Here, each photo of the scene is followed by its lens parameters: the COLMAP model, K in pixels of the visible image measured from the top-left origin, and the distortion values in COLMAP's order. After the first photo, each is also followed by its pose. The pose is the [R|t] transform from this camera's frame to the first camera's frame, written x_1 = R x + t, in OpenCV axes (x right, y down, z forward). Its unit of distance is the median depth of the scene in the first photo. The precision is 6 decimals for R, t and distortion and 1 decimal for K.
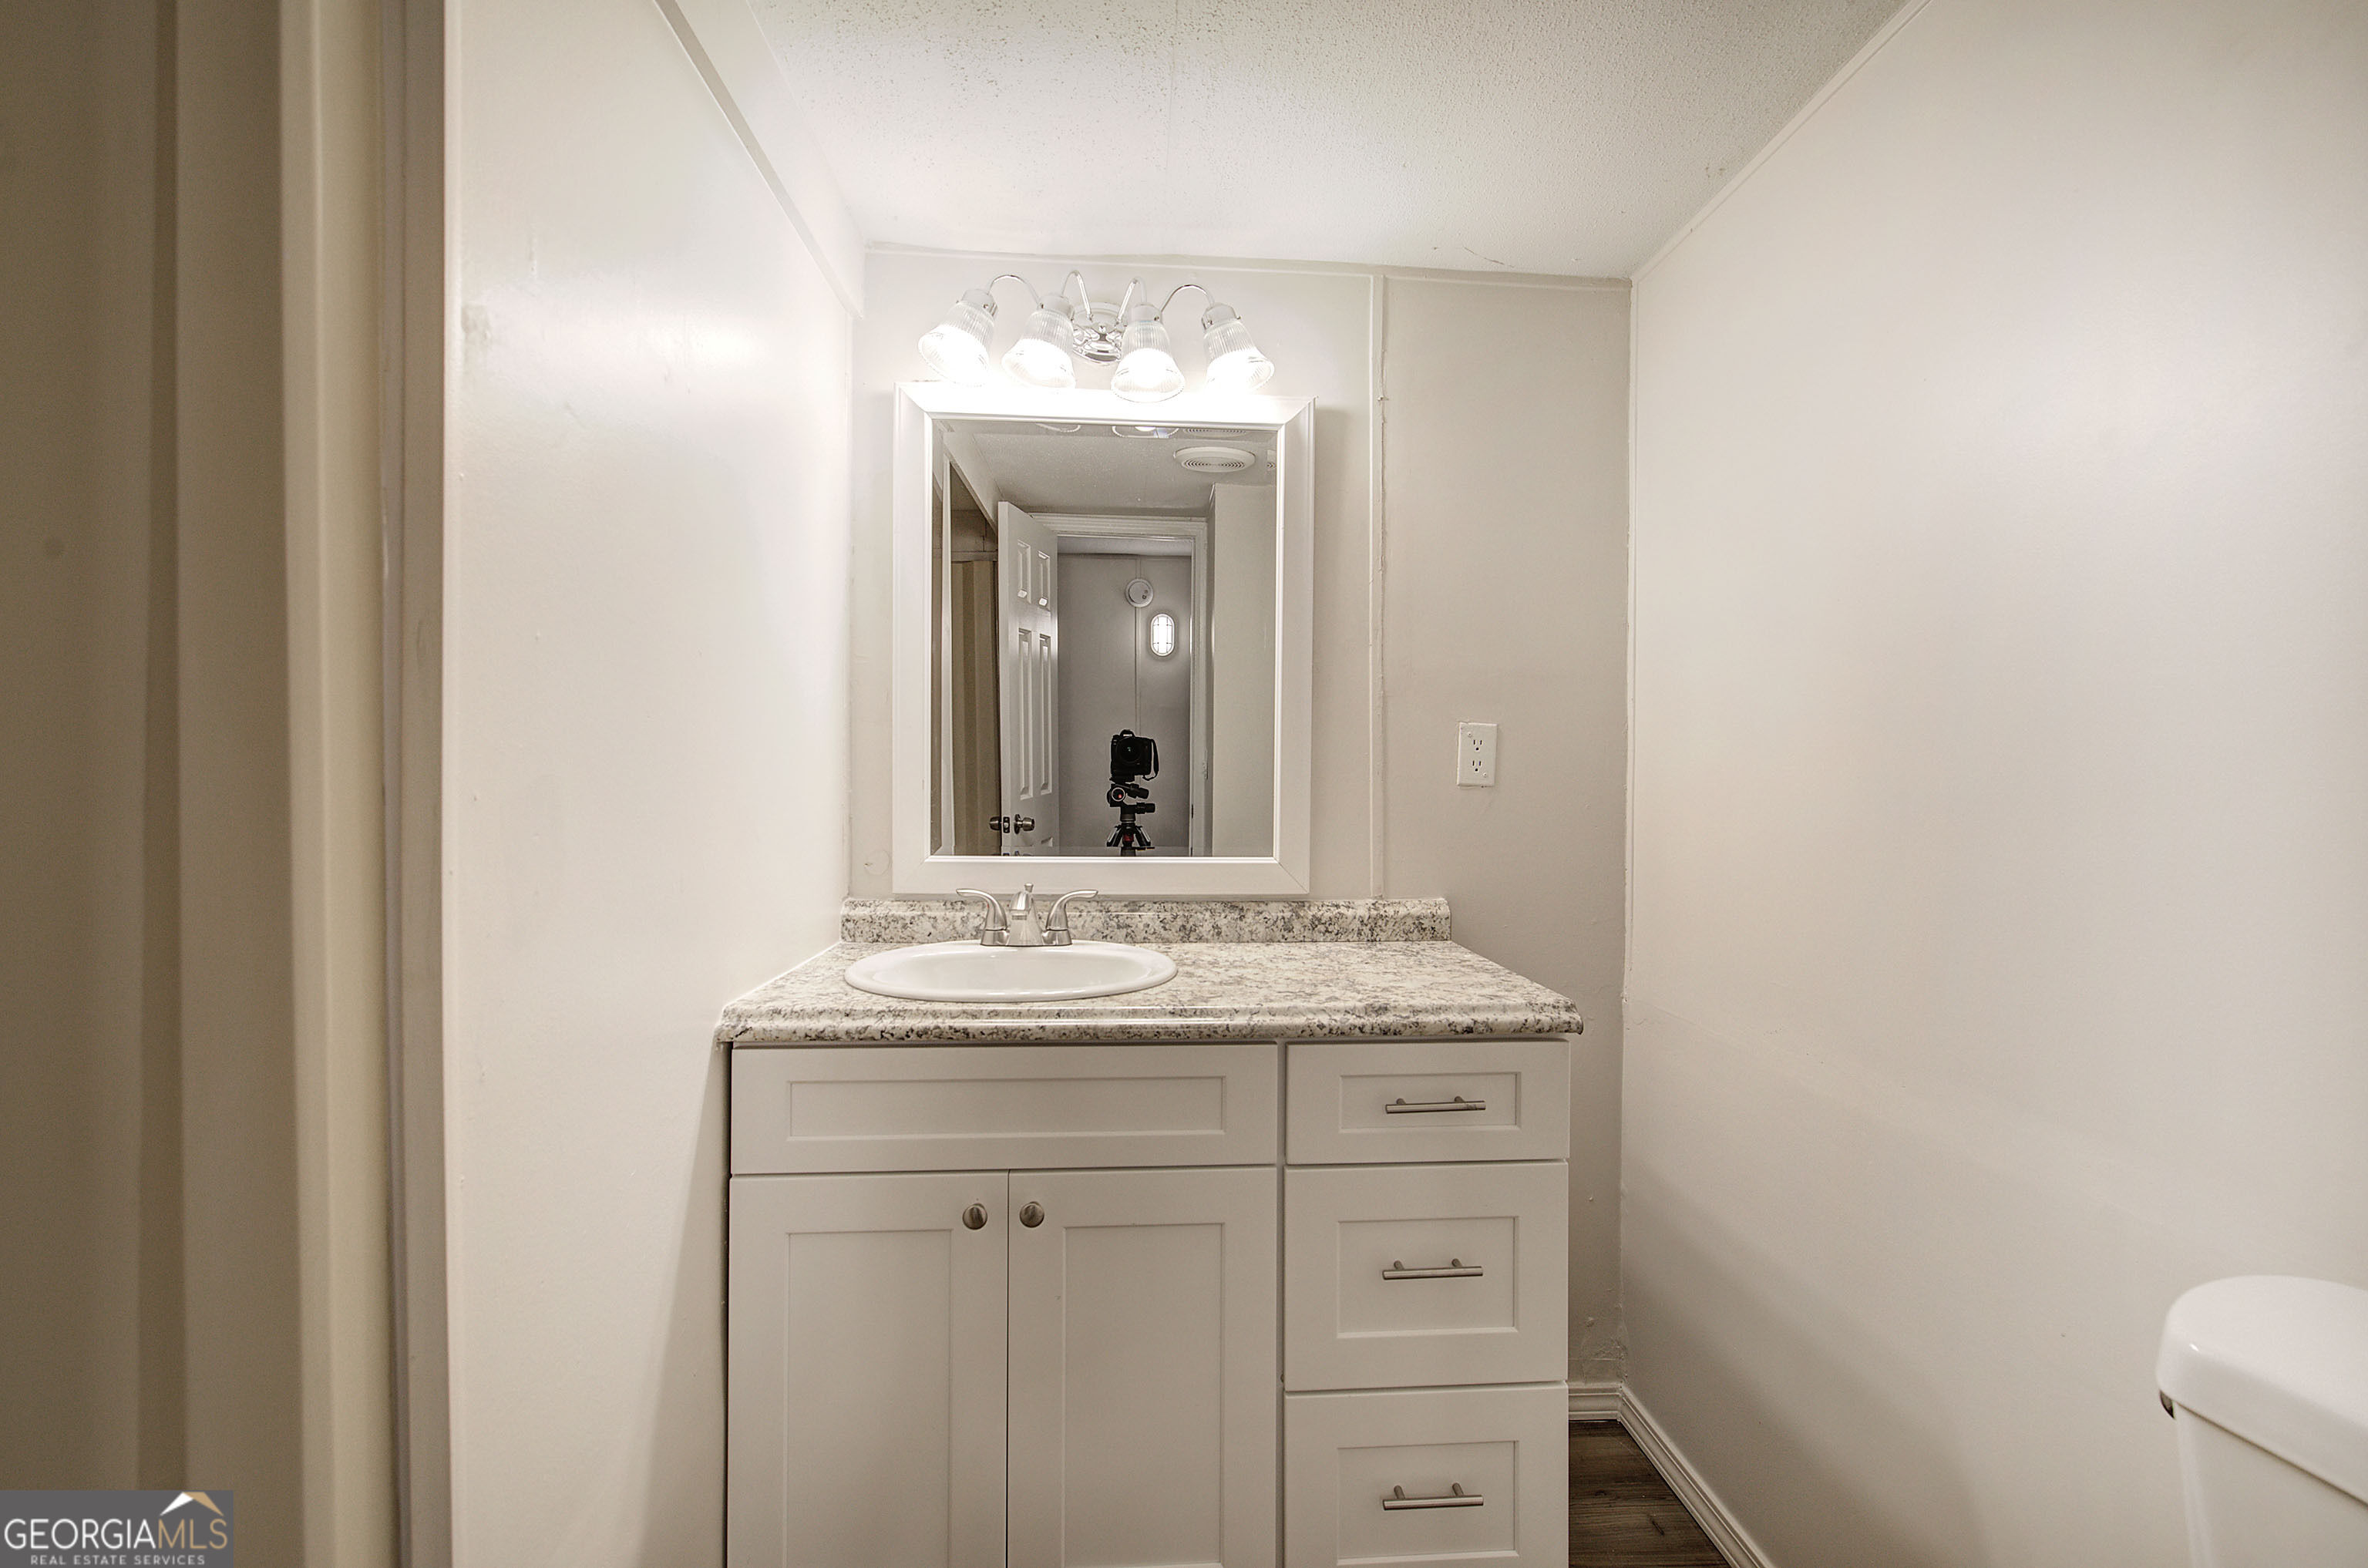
lens RADIAL K [[1002.3, 0, 1192.4], [0, 1002.3, 778.5], [0, 0, 1]] dist [0.000244, 0.000204]
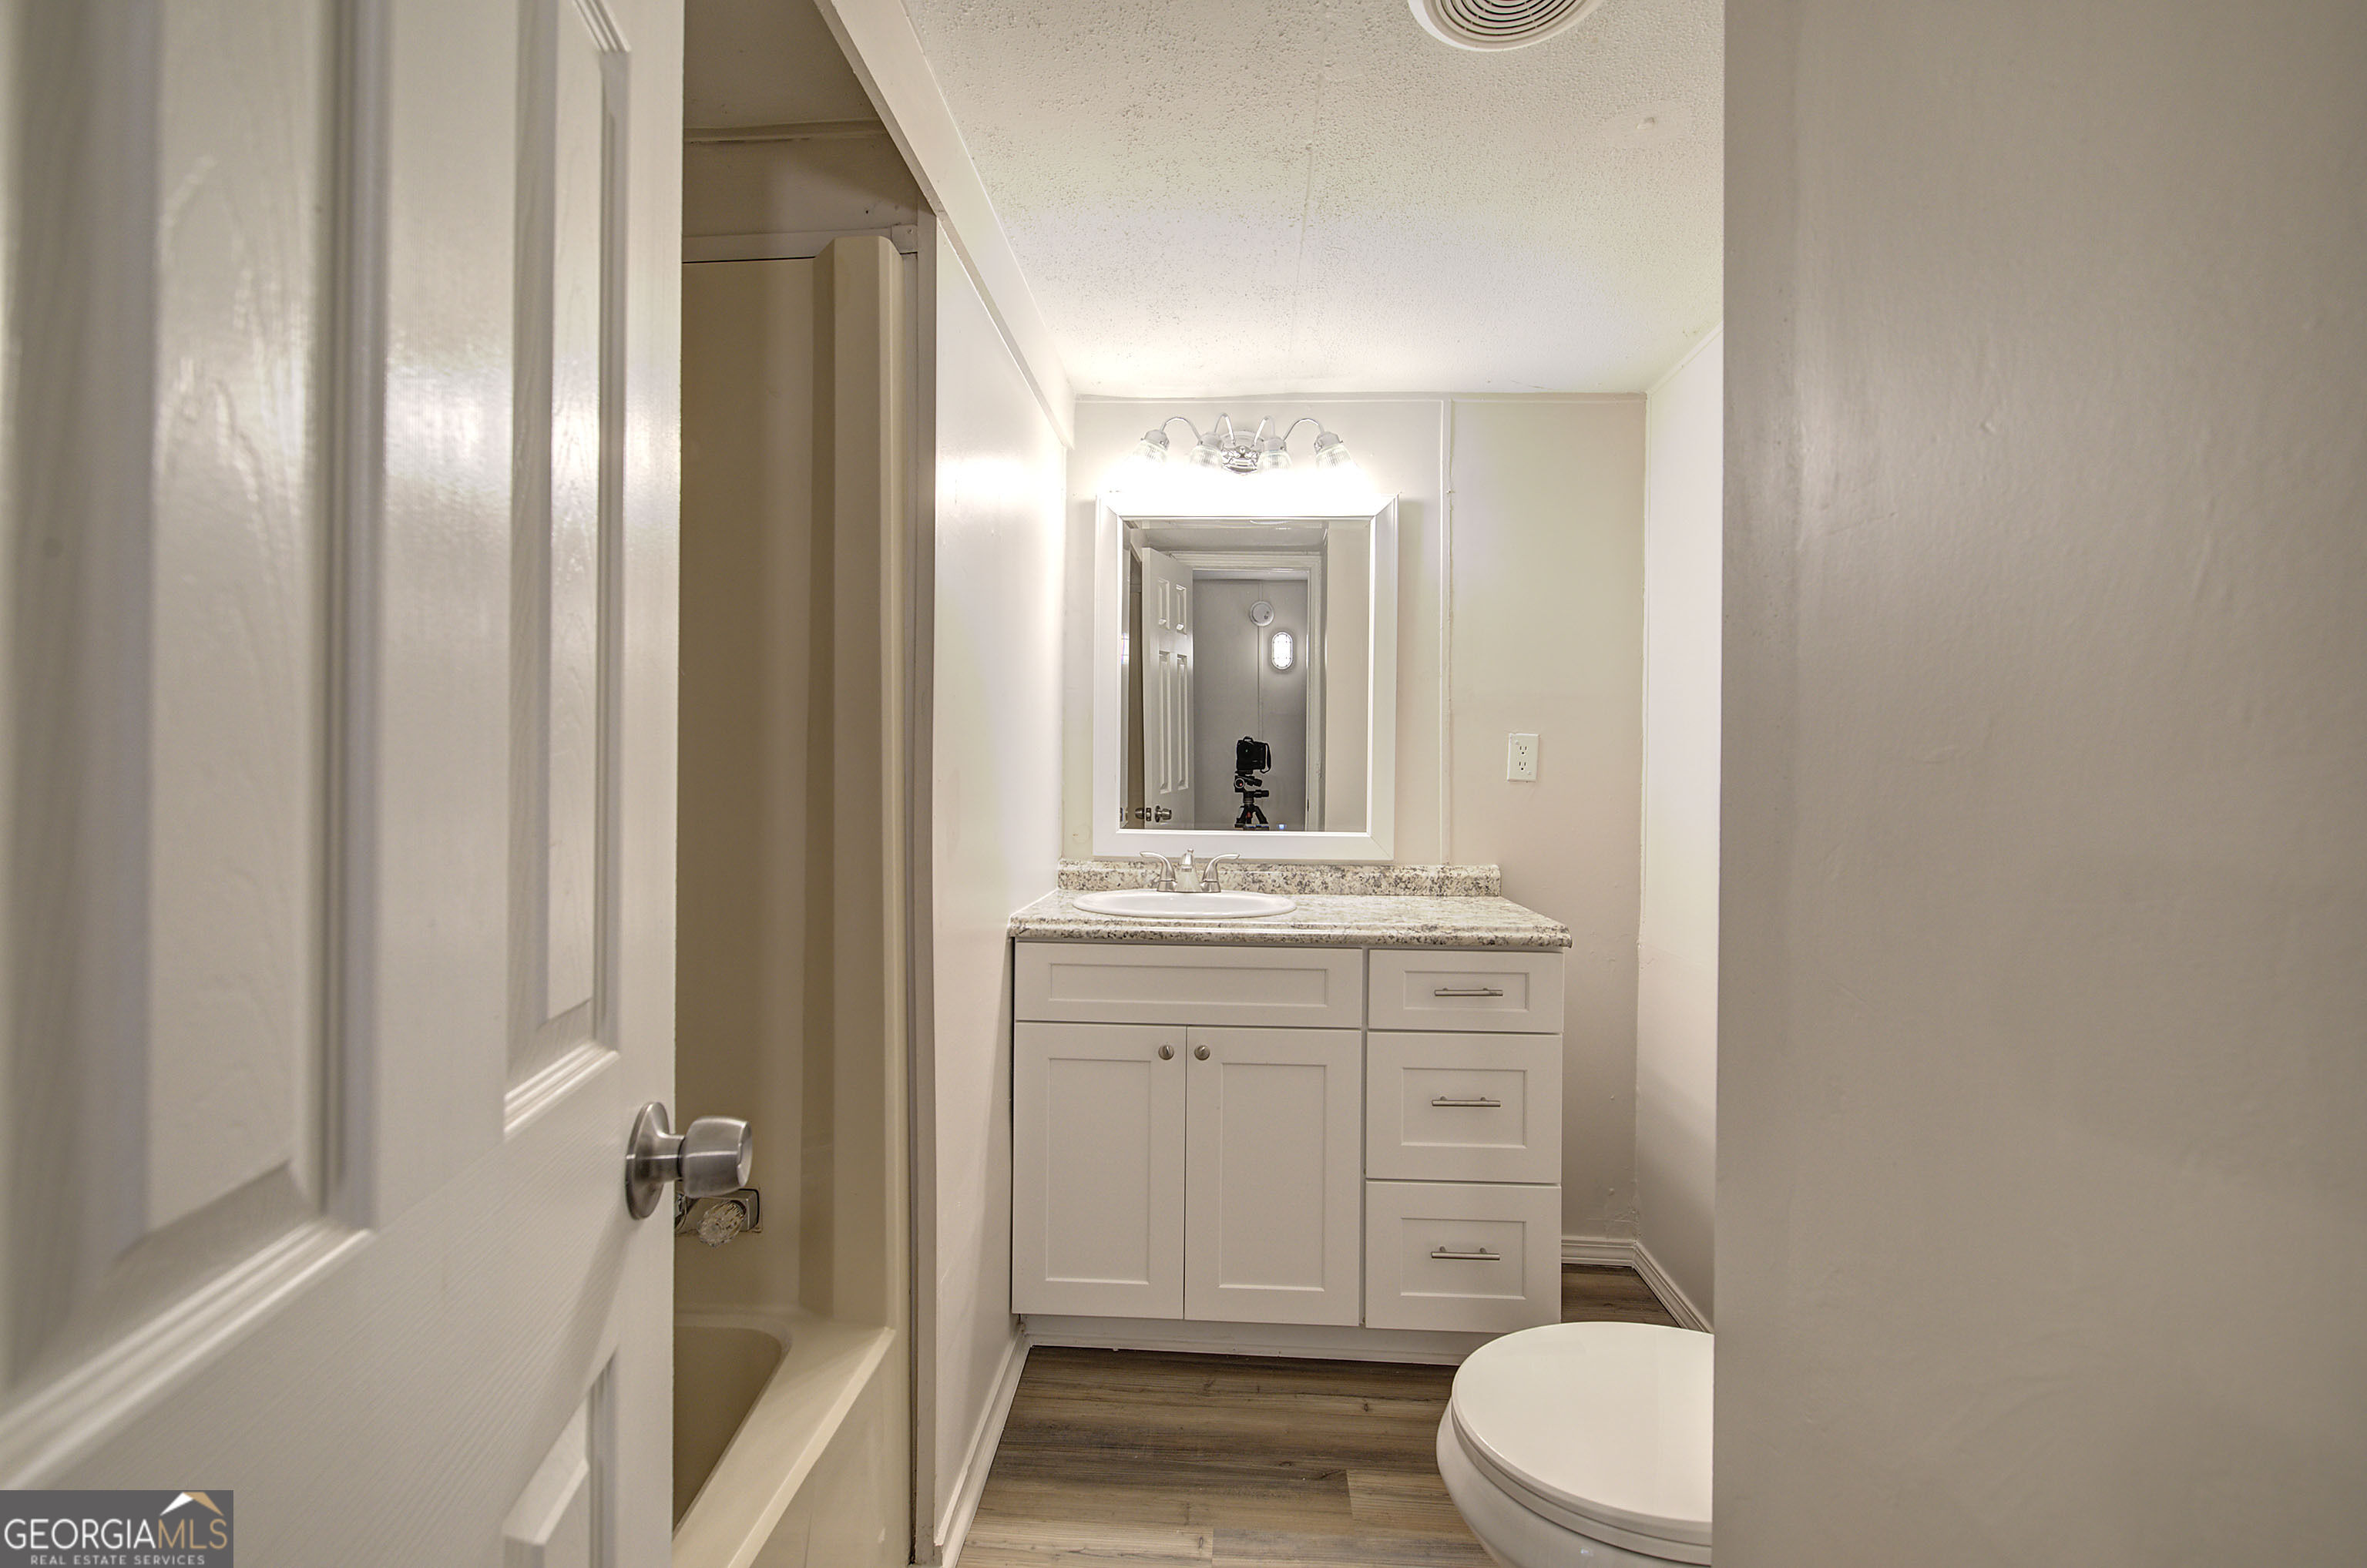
lens RADIAL K [[1045.8, 0, 1182.2], [0, 1045.8, 772.9], [0, 0, 1]] dist [-0.033955, 0.000093]
pose [[0.992676, 0.002831, -0.120775, 0.002991], [-0.003591, 0.999975, -0.006074, 0.006669], [0.120755, 0.006464, 0.992661, -0.450042]]
